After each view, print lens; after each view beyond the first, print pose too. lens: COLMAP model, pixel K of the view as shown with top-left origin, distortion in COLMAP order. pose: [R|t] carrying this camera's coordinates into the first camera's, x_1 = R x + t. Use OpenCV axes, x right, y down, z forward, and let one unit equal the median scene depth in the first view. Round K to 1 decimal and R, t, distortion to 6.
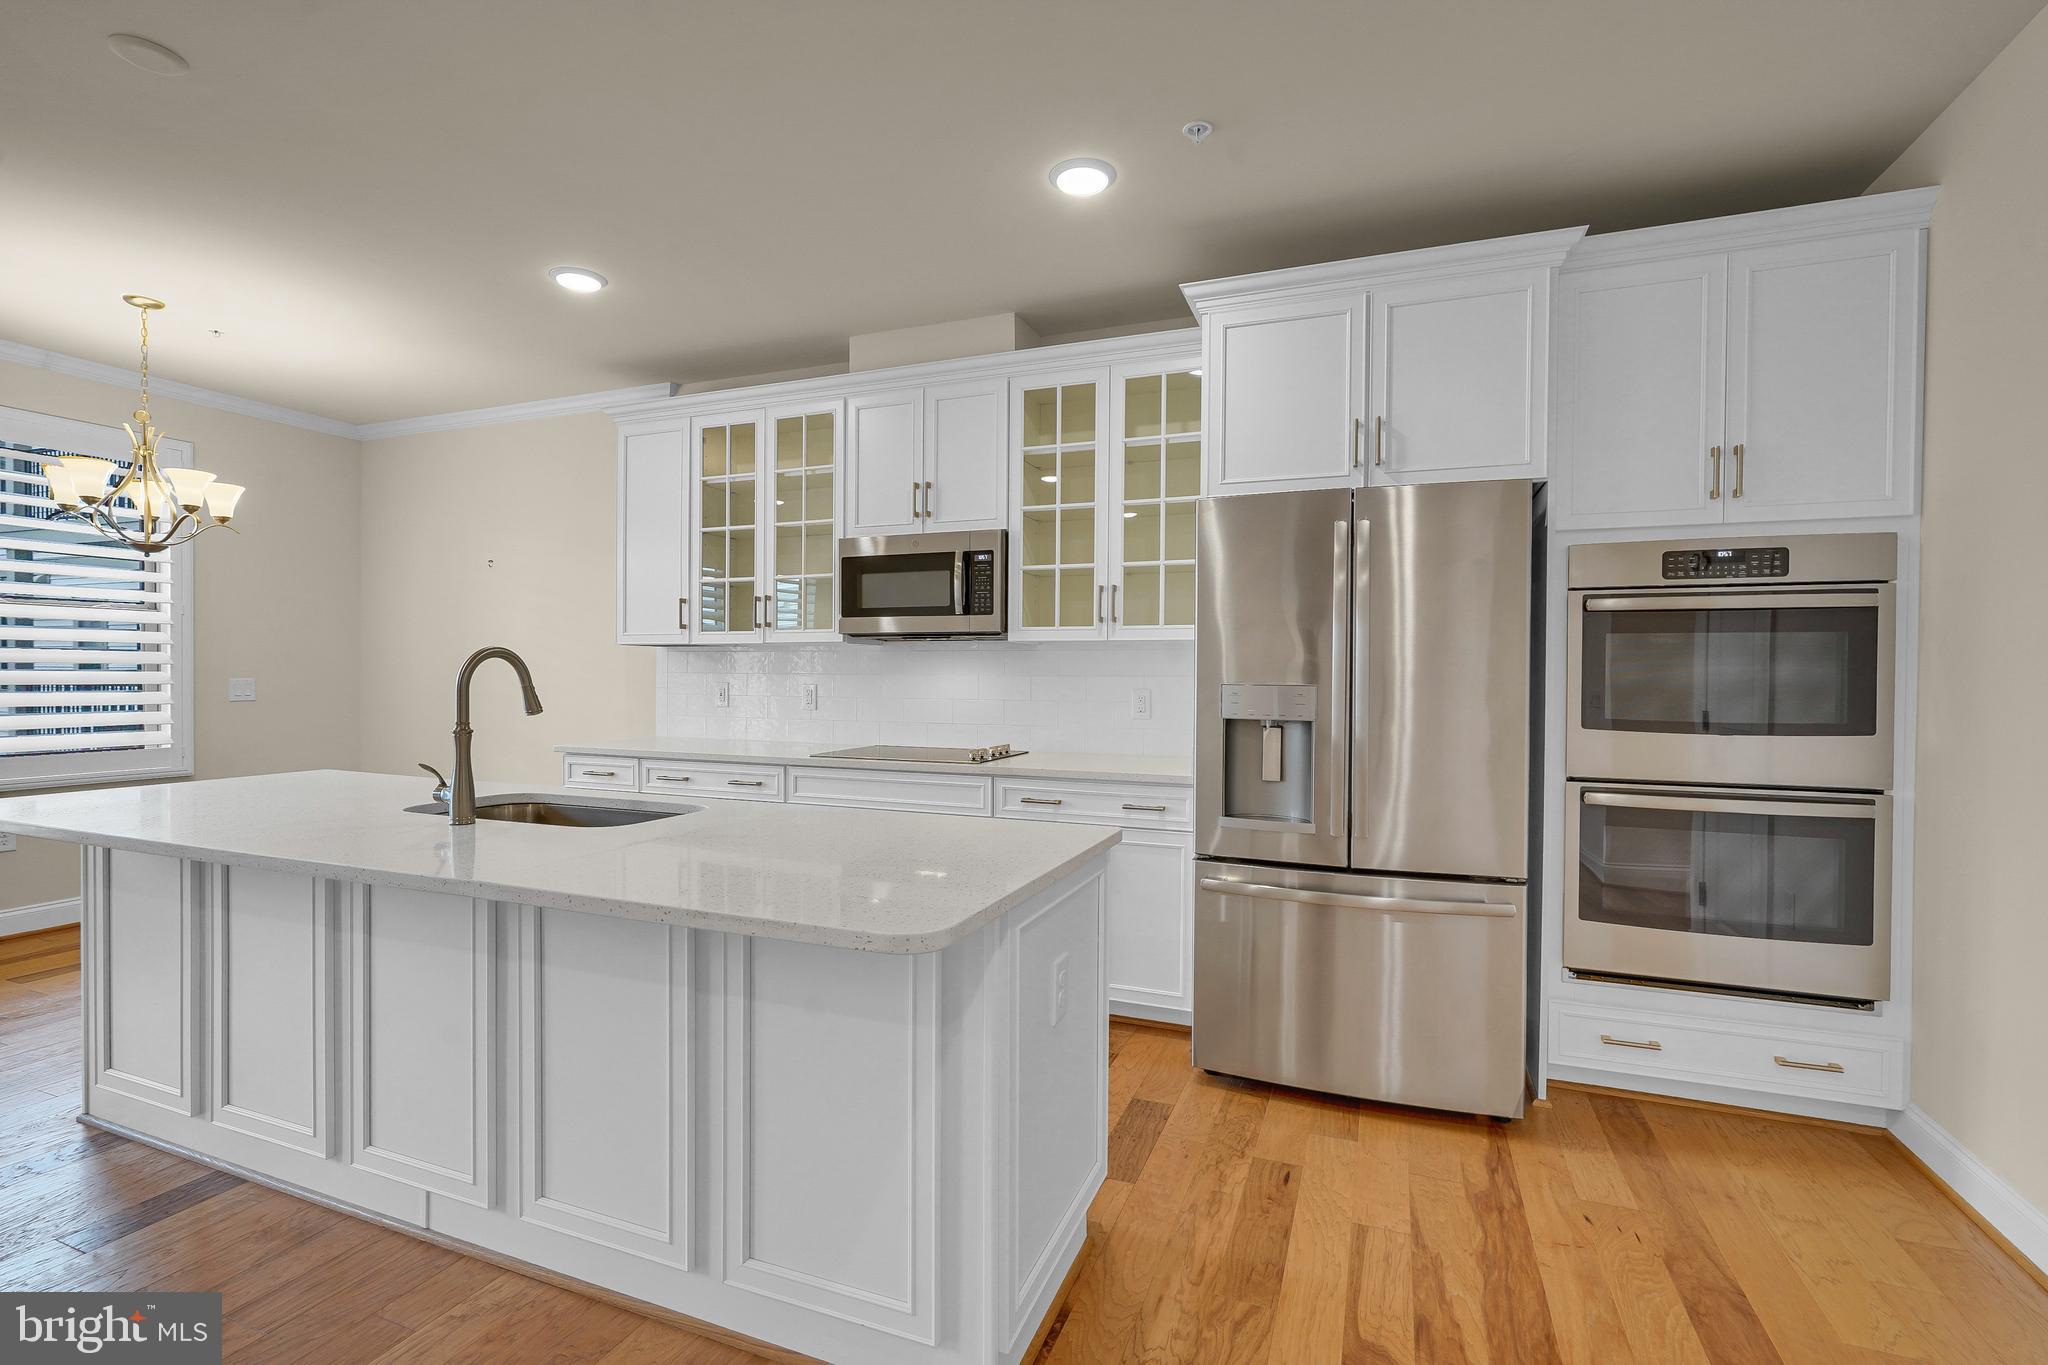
lens RADIAL K [[921.4, 0, 1018.5], [0, 921.4, 682.1], [0, 0, 1]] dist [-0.000794, -0.000277]
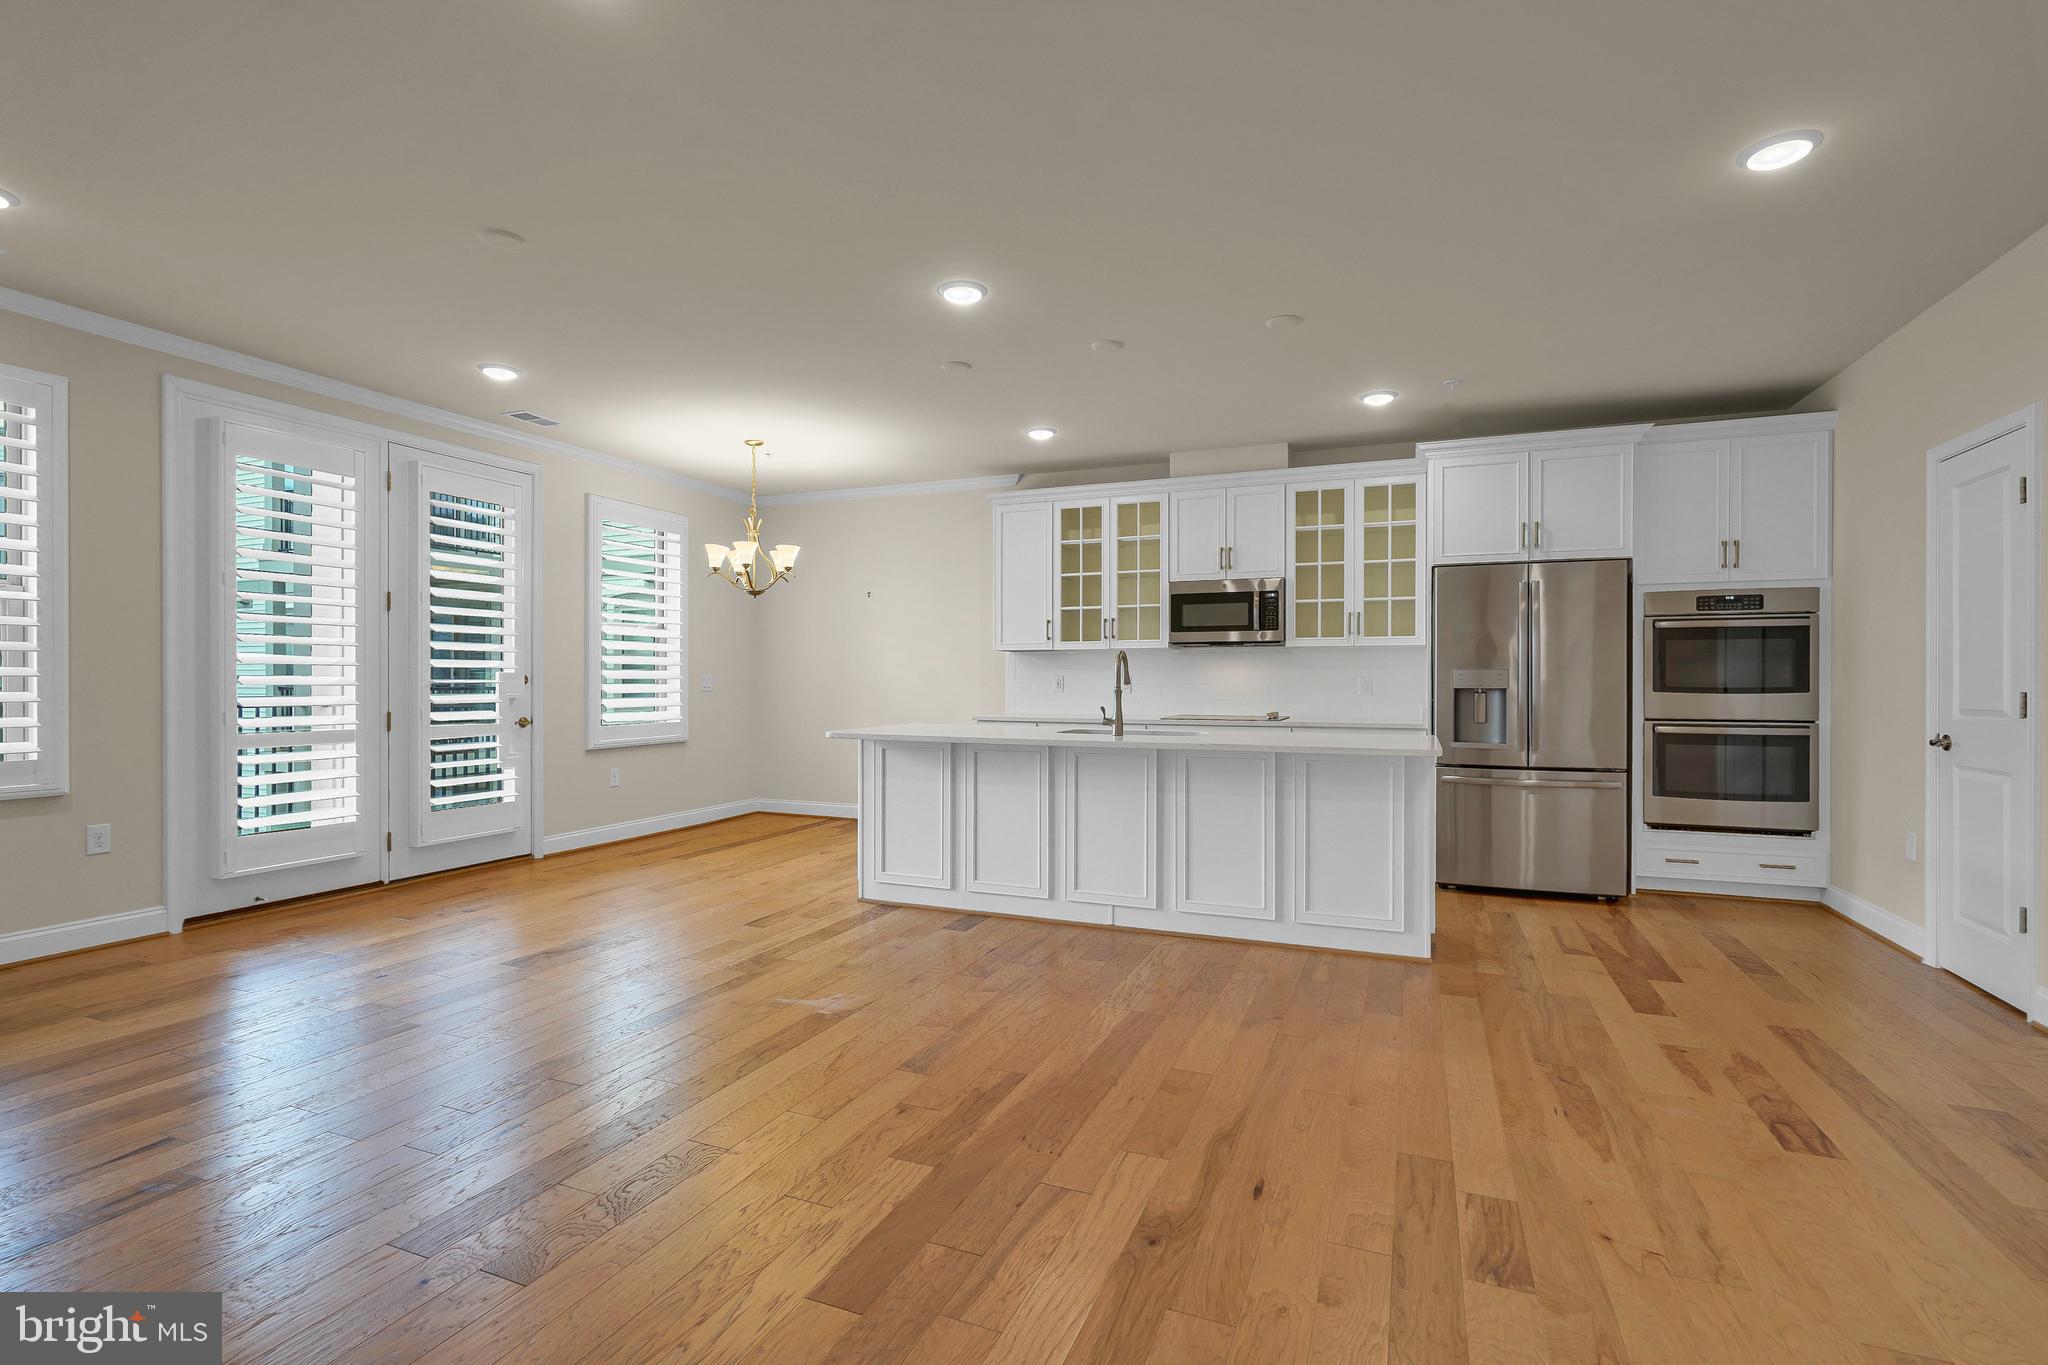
lens RADIAL K [[950.9, 0, 1013.3], [0, 950.9, 683.3], [0, 0, 1]] dist [0.000898, 0.000266]
pose [[0.999787, -0.005841, -0.019778, -0.552058], [0.005720, 0.999965, -0.006153, 0.033062], [0.019814, 0.006038, 0.999785, -0.813389]]
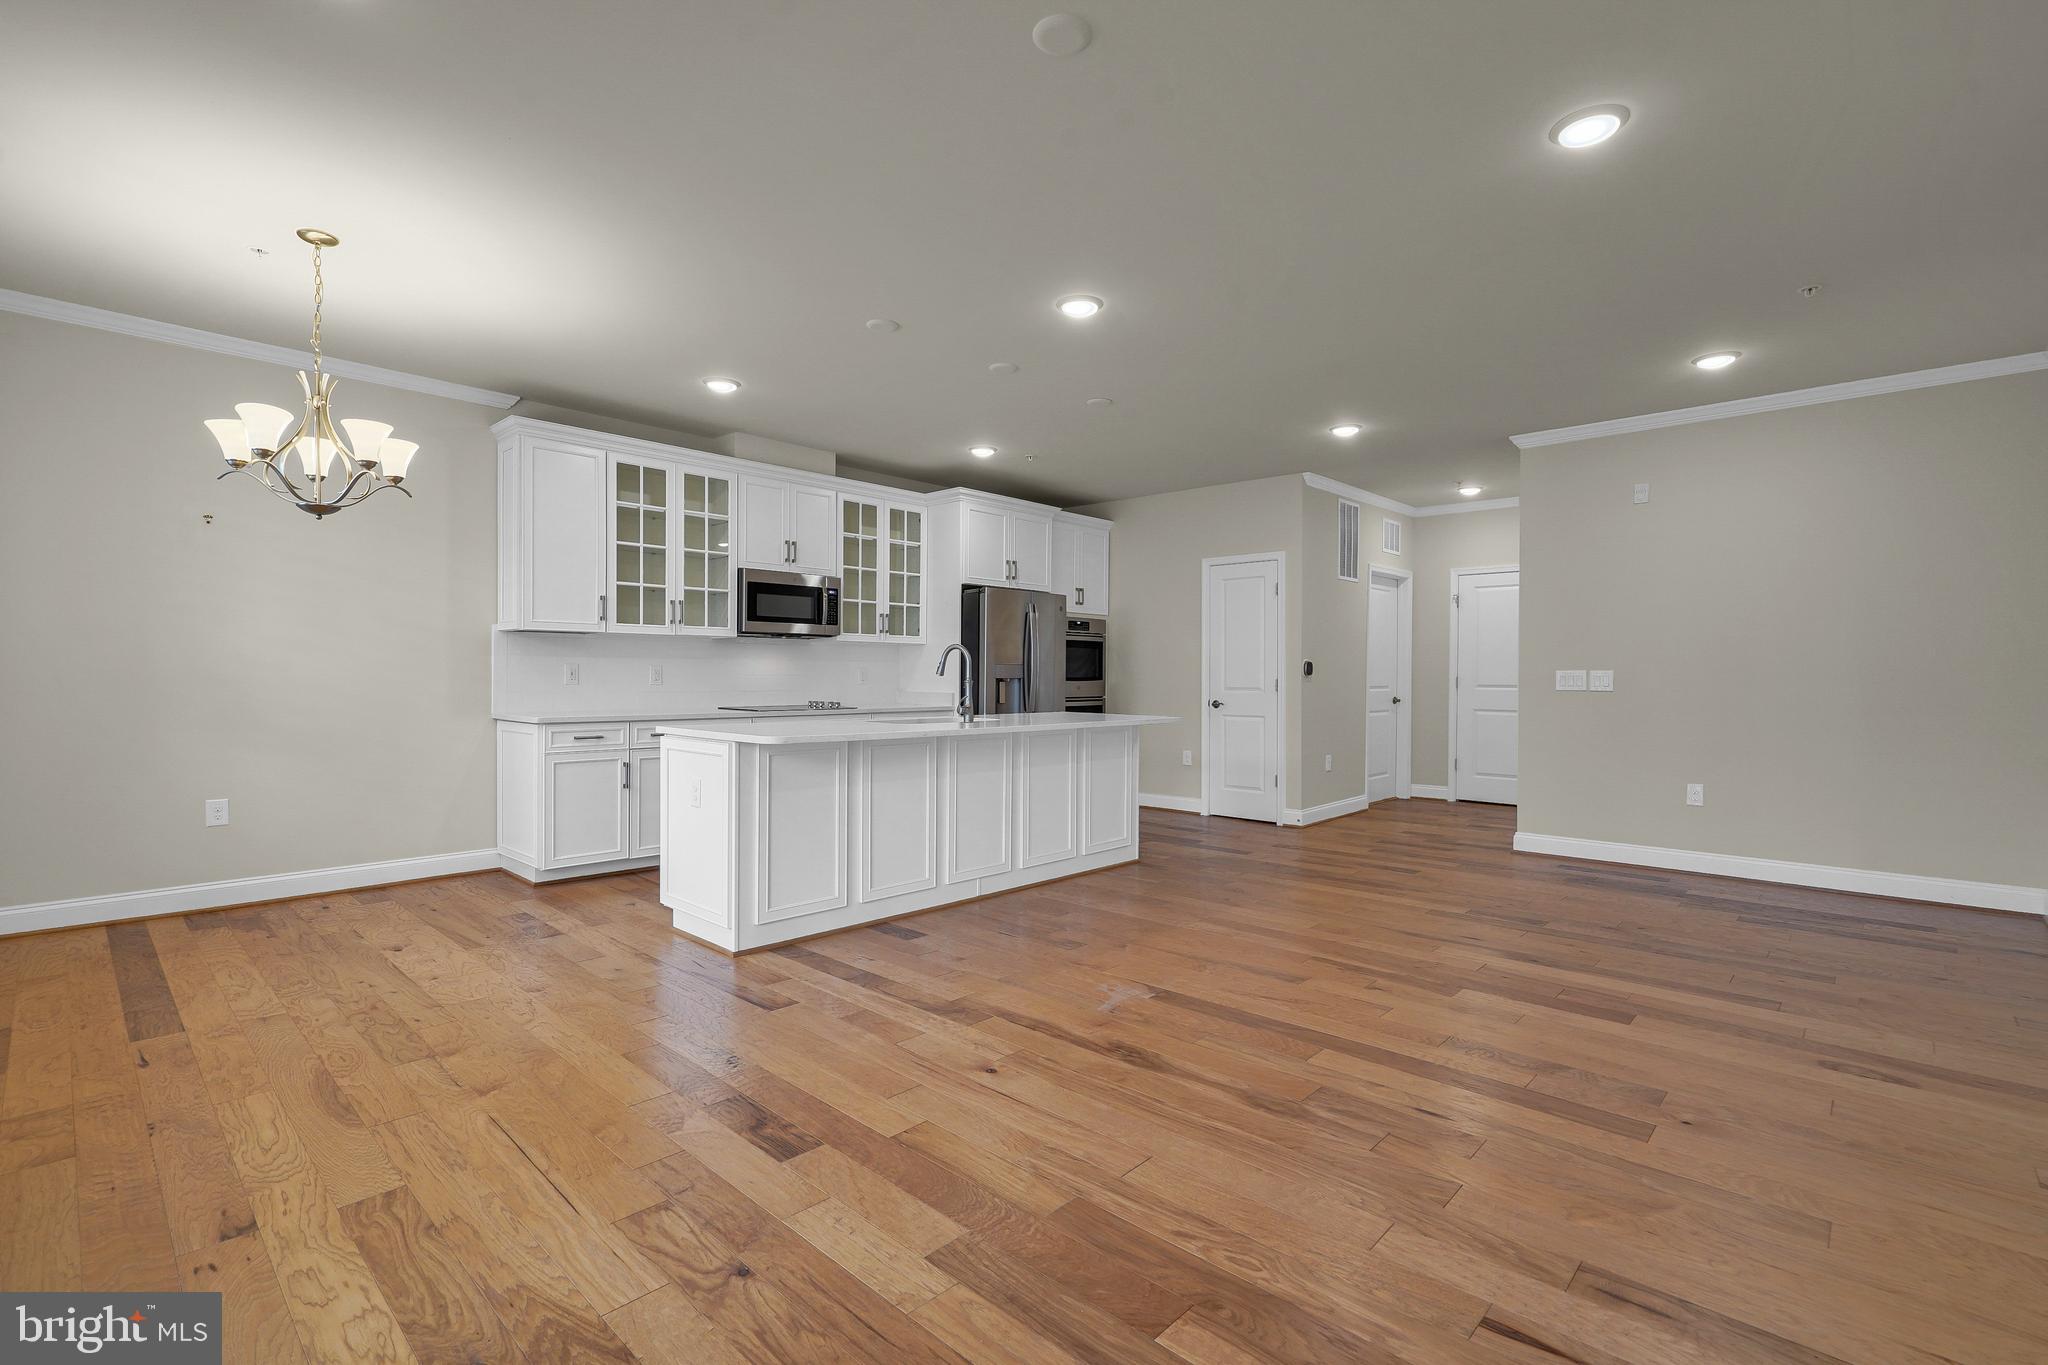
lens RADIAL K [[936.3, 0, 1026.0], [0, 936.3, 683.4], [0, 0, 1]] dist [-0.001294, 0.000180]
pose [[0.359274, -0.013169, 0.933139, -1.879716], [0.005822, 0.999913, 0.011870, 0.022142], [-0.933214, 0.001168, 0.359320, 0.025388]]
